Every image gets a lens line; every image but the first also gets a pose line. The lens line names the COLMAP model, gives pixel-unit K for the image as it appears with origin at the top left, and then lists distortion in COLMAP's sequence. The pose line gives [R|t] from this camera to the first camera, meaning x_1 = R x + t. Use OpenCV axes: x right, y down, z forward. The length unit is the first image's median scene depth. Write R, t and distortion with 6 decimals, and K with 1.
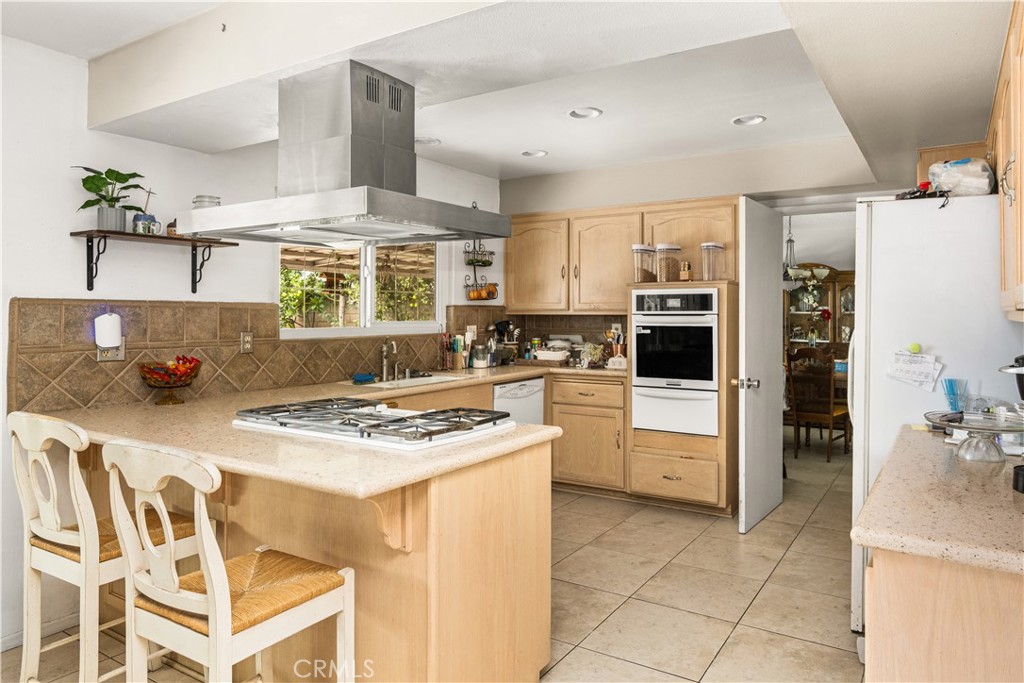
lens RADIAL K [[684.9, 0, 502.4], [0, 684.9, 322.5], [0, 0, 1]] dist [-0.001256, 0.005886]
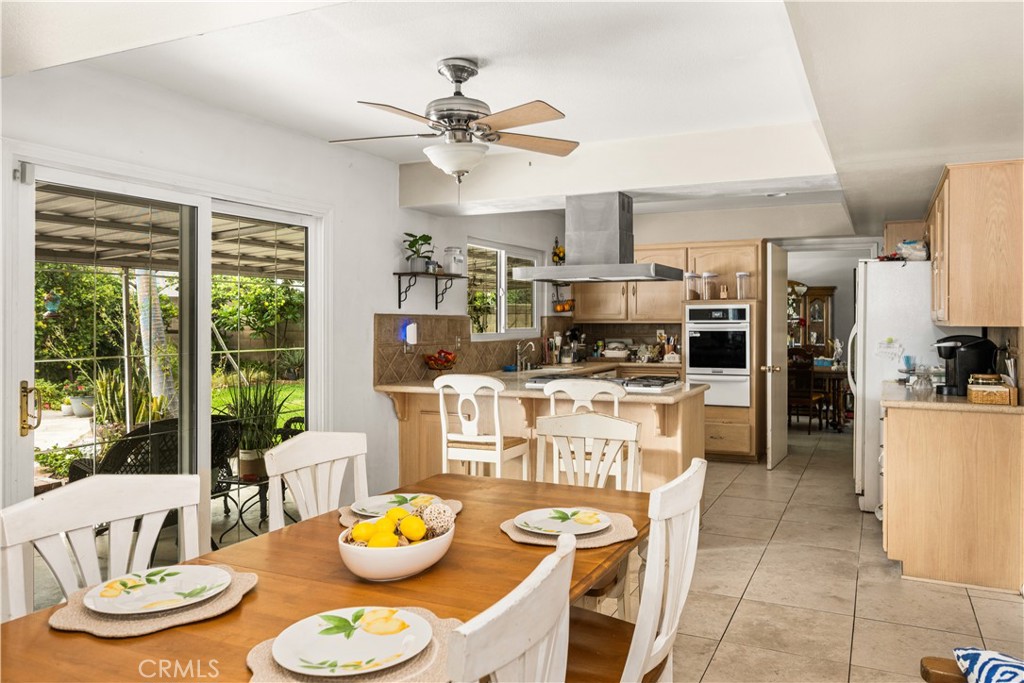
lens RADIAL K [[772.8, 0, 512.7], [0, 772.8, 337.9], [0, 0, 1]] dist [0.051495, -0.004998]
pose [[0.990733, -0.005115, 0.135730, -0.386401], [0.004062, 0.999959, 0.008037, 0.005142], [-0.135765, -0.007411, 0.990713, -0.535218]]
